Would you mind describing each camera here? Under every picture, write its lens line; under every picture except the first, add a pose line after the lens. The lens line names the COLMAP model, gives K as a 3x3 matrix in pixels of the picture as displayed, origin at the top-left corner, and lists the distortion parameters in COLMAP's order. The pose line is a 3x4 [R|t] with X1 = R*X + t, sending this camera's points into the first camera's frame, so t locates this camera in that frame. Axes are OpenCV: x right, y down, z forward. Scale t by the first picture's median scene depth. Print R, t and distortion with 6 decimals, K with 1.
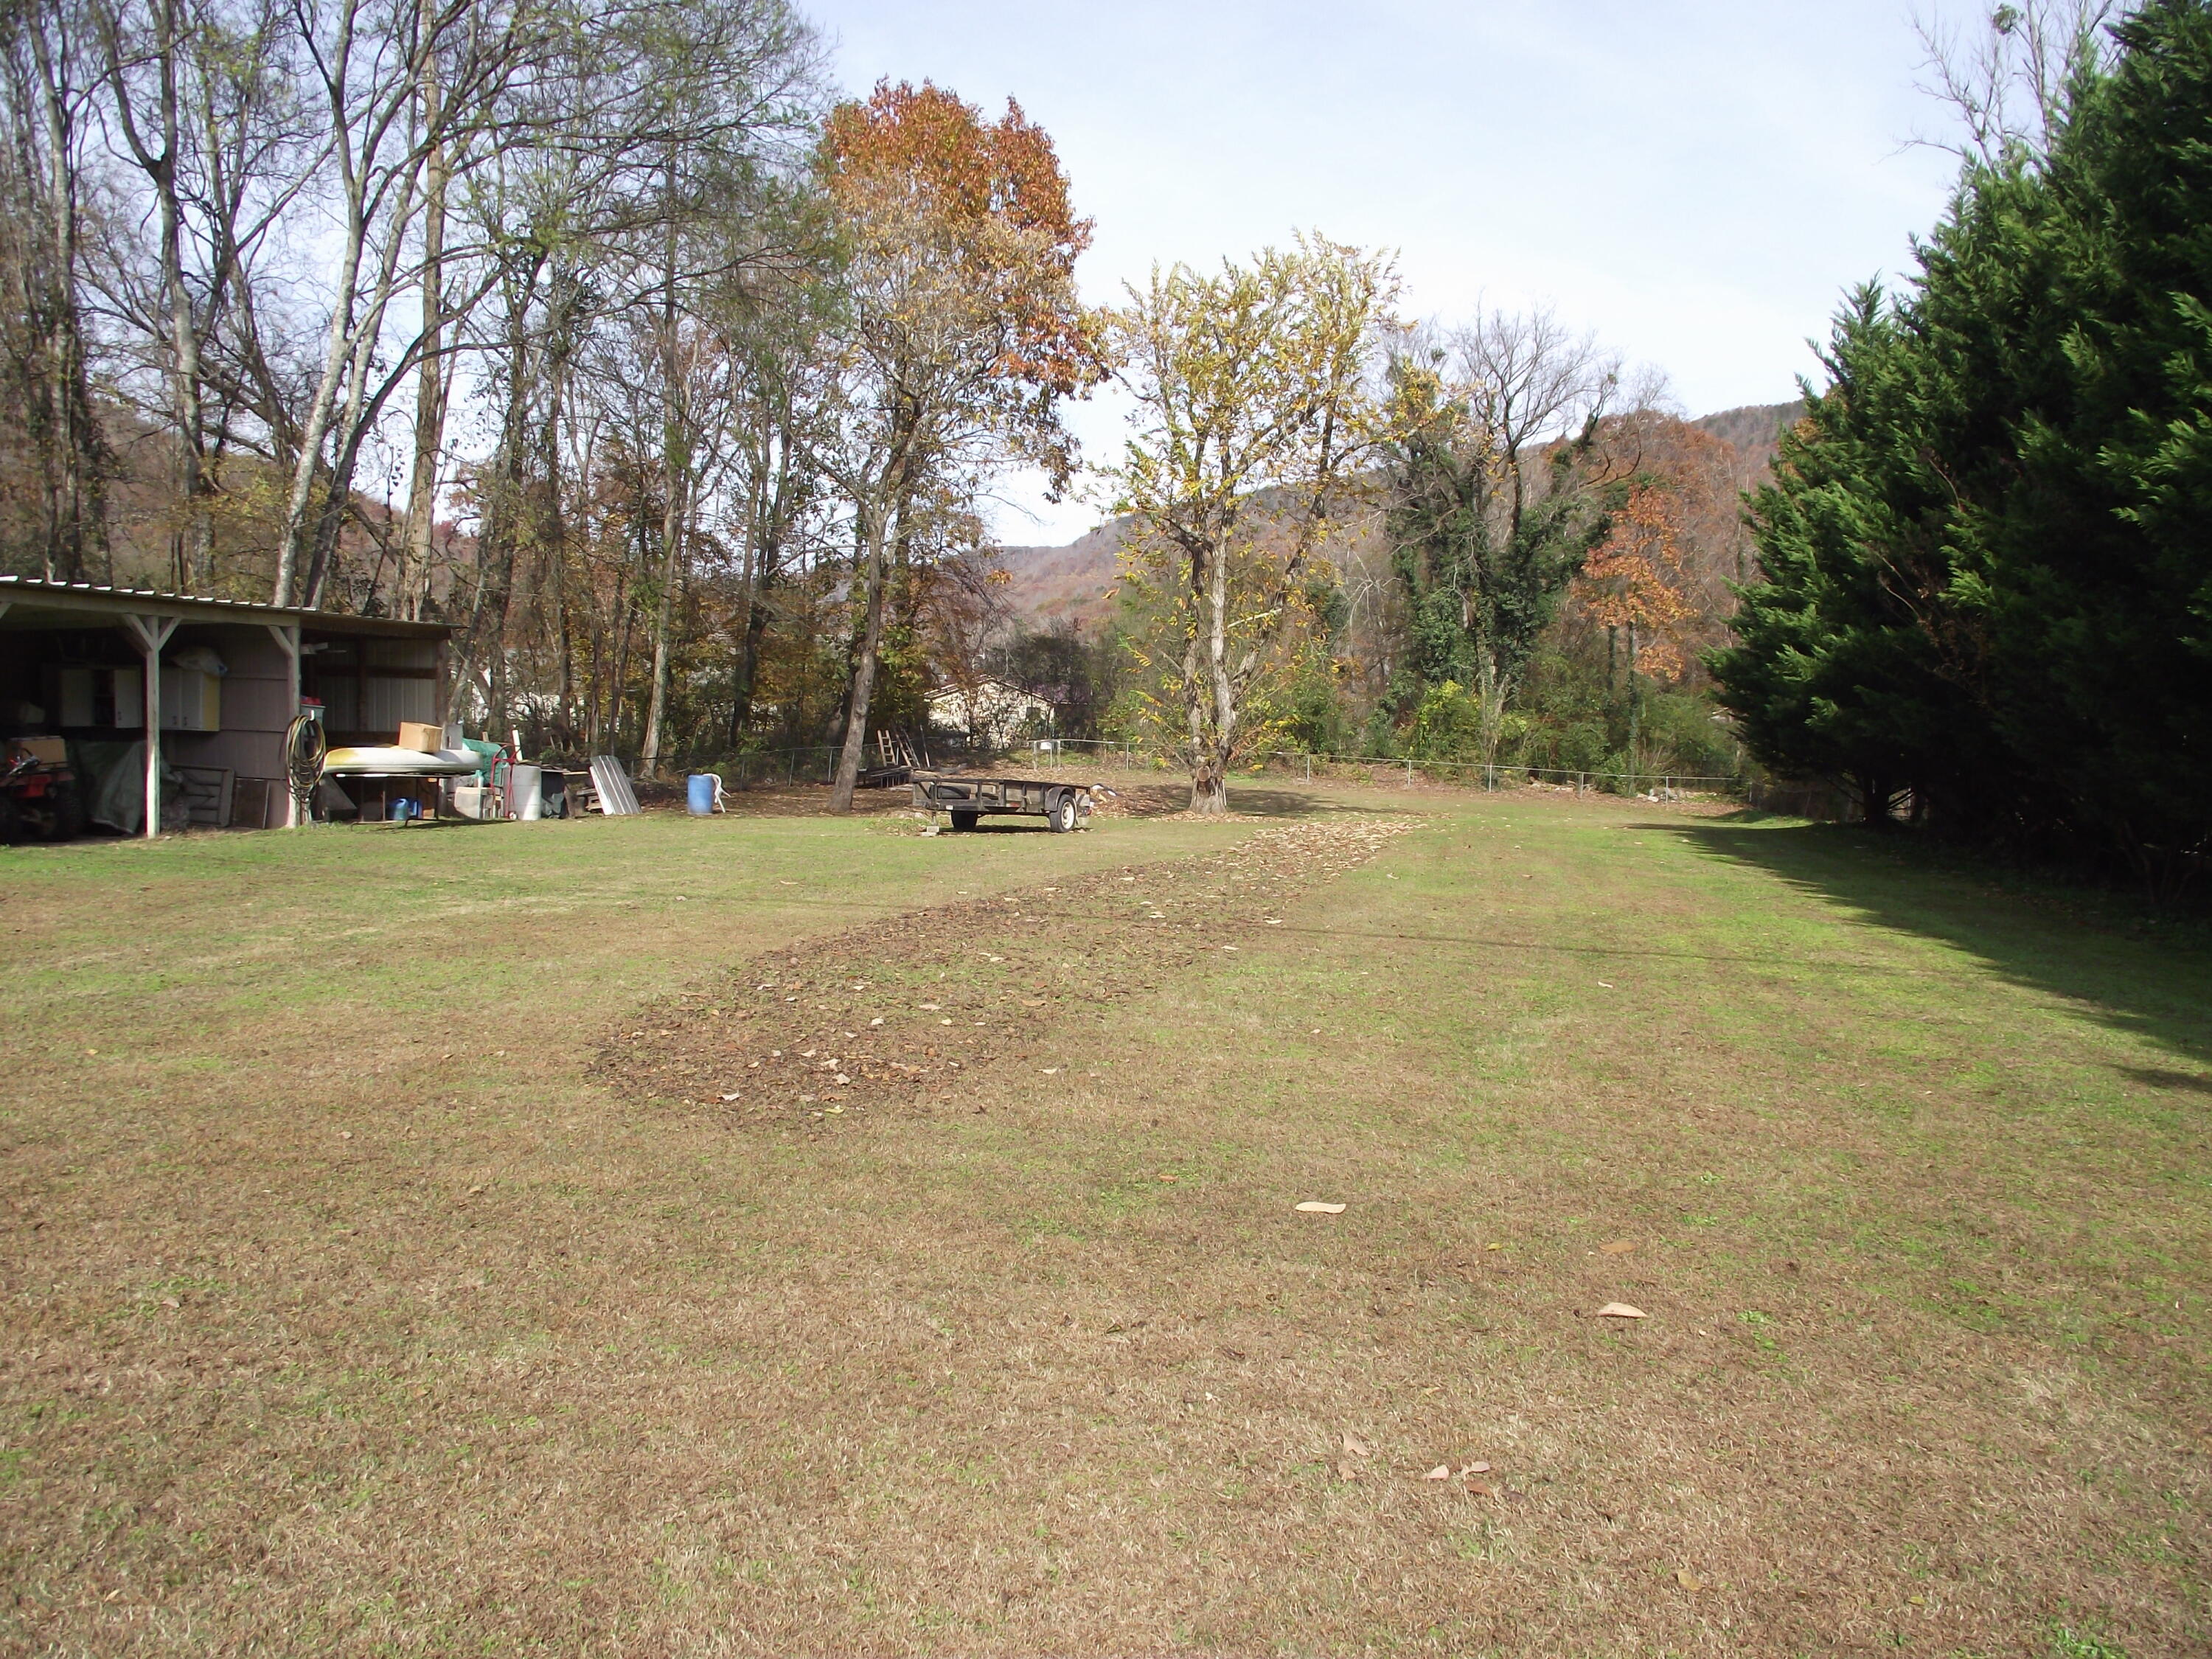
lens RADIAL K [[1805.6, 0, 1188.5], [0, 1805.6, 843.7], [0, 0, 1]] dist [-0.064522, 0.033134]
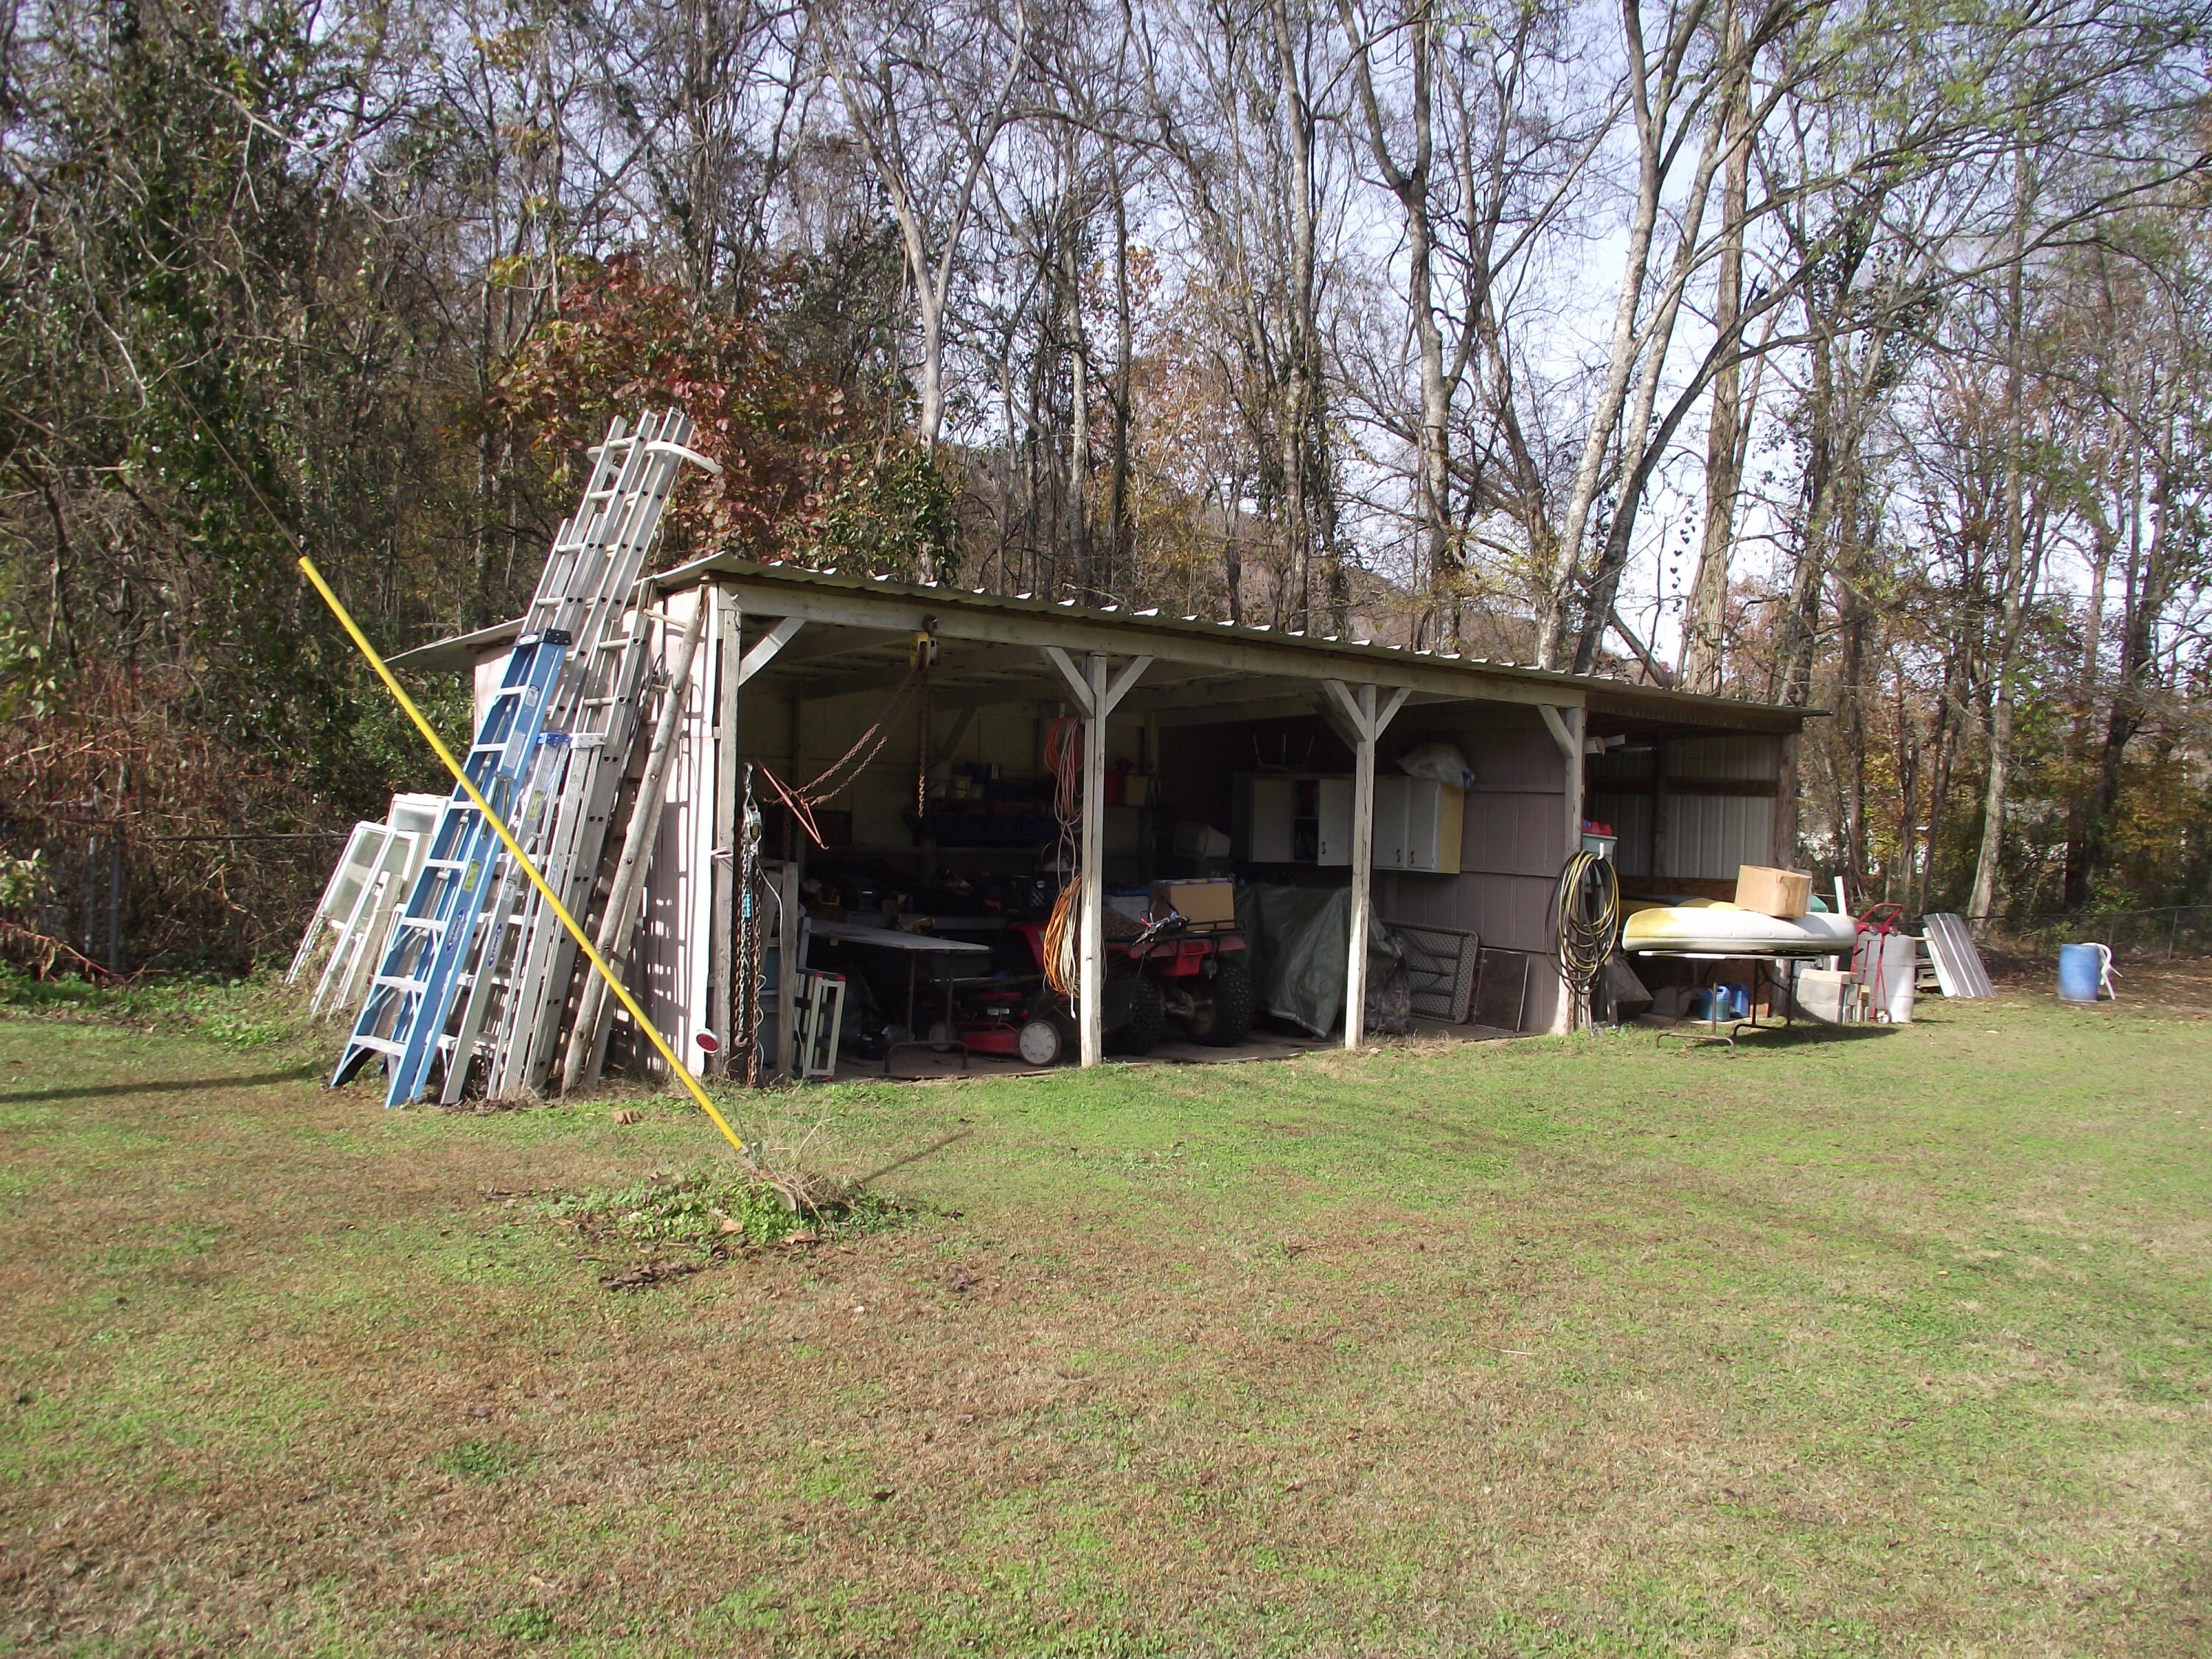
lens RADIAL K [[1805.6, 0, 1105.1], [0, 1805.6, 824.5], [0, 0, 1]] dist [-0.064522, 0.033134]
pose [[0.772548, 0.001826, -0.634954, -0.179928], [-0.057661, 0.996066, -0.067292, -0.023281], [0.632333, 0.088599, 0.769614, 0.324061]]
